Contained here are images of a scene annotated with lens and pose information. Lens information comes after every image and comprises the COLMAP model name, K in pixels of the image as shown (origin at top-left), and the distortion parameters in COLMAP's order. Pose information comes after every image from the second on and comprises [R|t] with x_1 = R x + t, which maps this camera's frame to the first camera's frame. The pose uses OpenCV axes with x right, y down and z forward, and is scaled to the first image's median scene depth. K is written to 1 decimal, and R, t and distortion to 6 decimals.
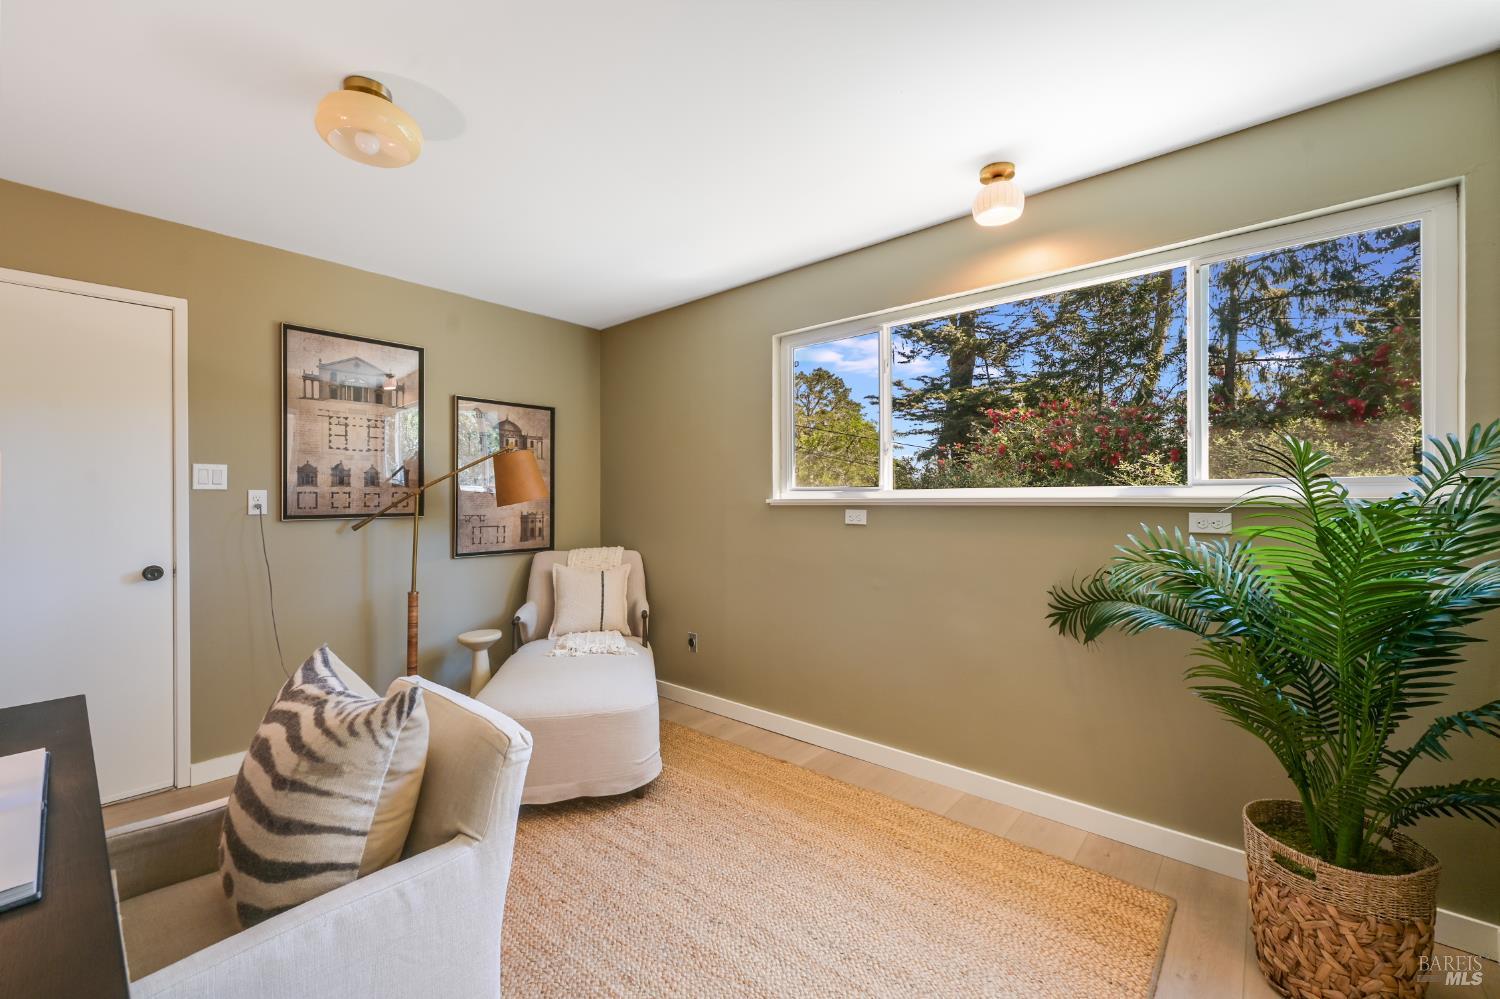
lens RADIAL K [[599.6, 0, 749.0], [0, 599.6, 497.8], [0, 0, 1]] dist [-0.001534, 0.000464]
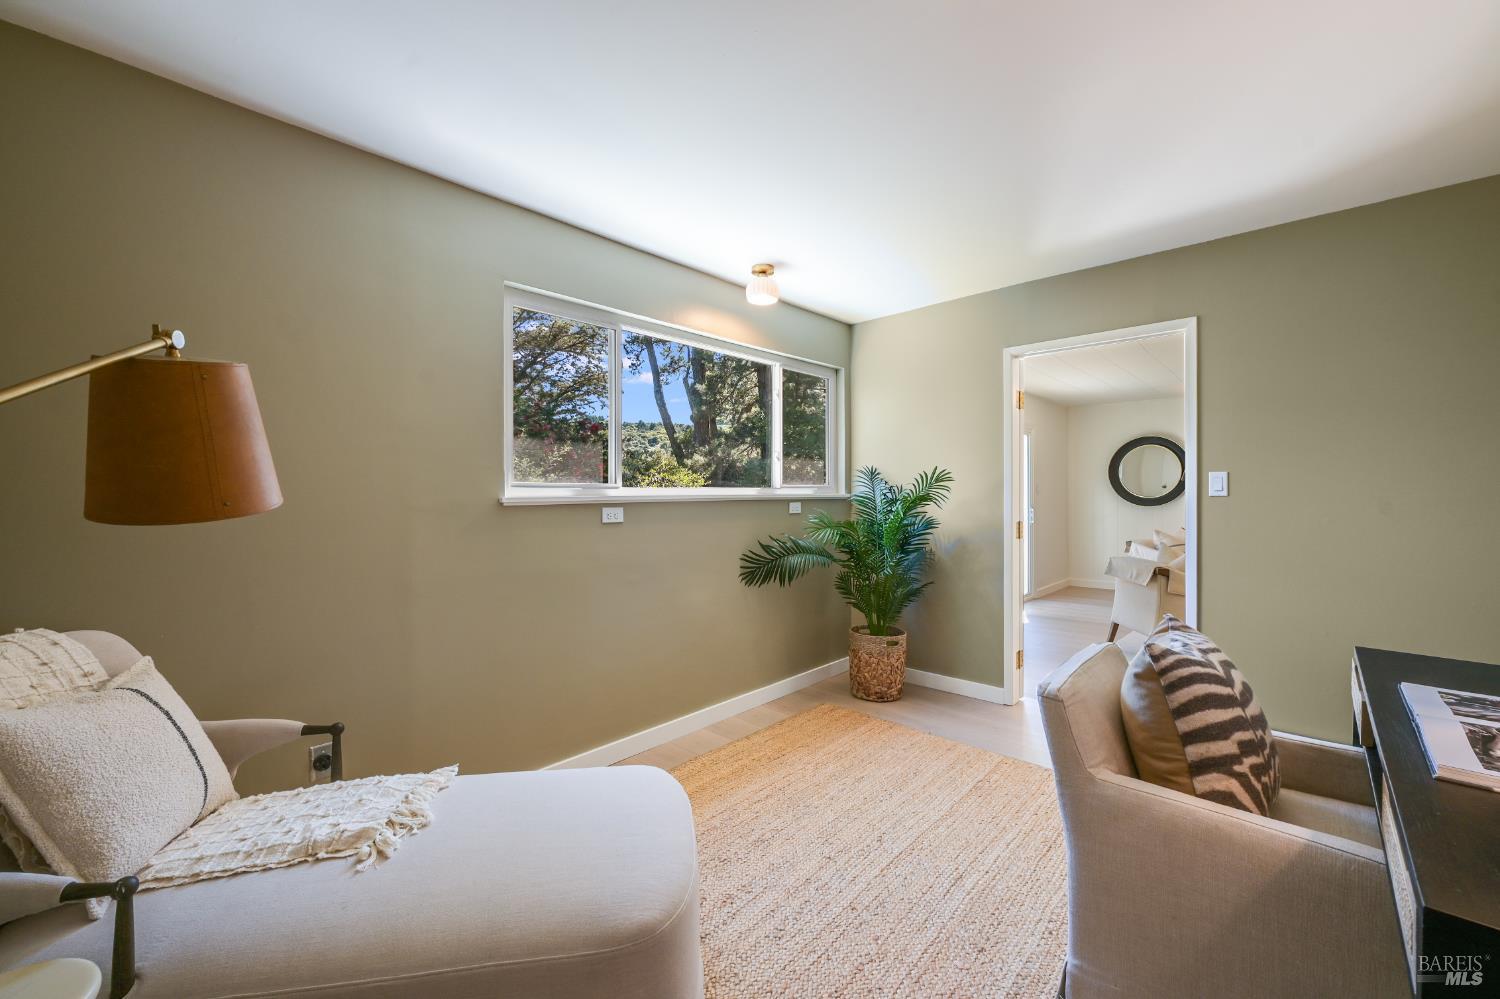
lens RADIAL K [[599.6, 0, 748.6], [0, 599.6, 496.0], [0, 0, 1]] dist [-0.001534, 0.000464]
pose [[0.033204, 0.000486, 0.999448, -0.771329], [0.004554, 0.999989, -0.000638, 0.003032], [-0.999438, 0.004573, 0.033201, 0.737267]]
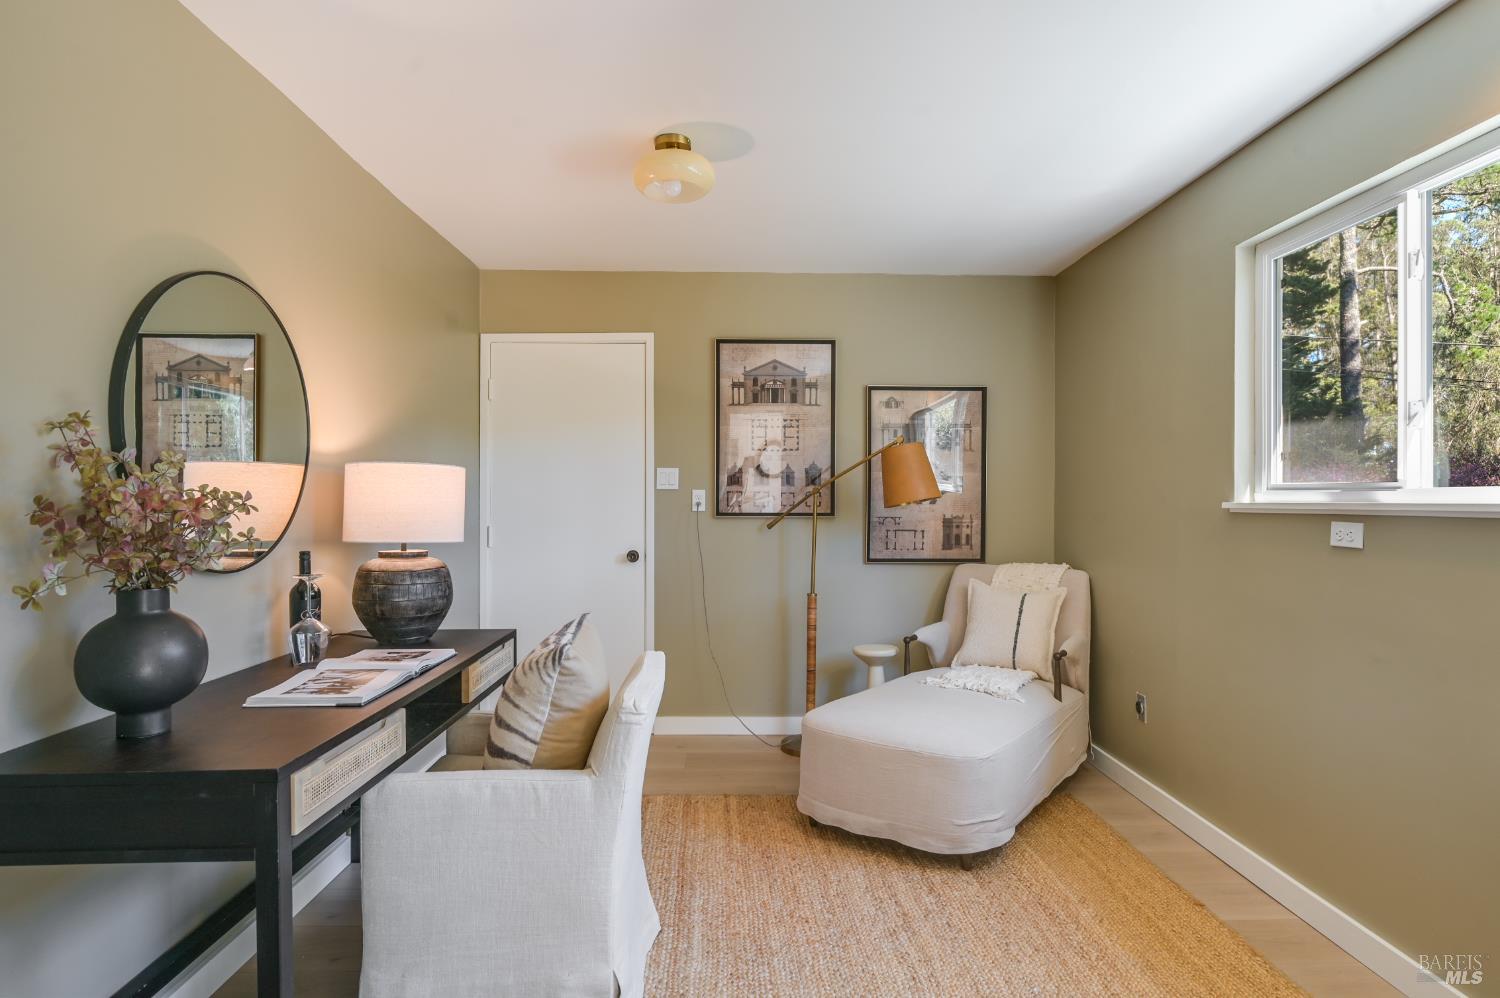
lens RADIAL K [[809.6, 0, 748.1], [0, 809.6, 500.9], [0, 0, 1]] dist [-0.000723, -0.001286]
pose [[0.667608, 0.008918, -0.744459, 0.368793], [-0.005667, 0.999960, 0.006897, -0.002788], [0.744491, -0.000385, 0.667632, 0.044059]]
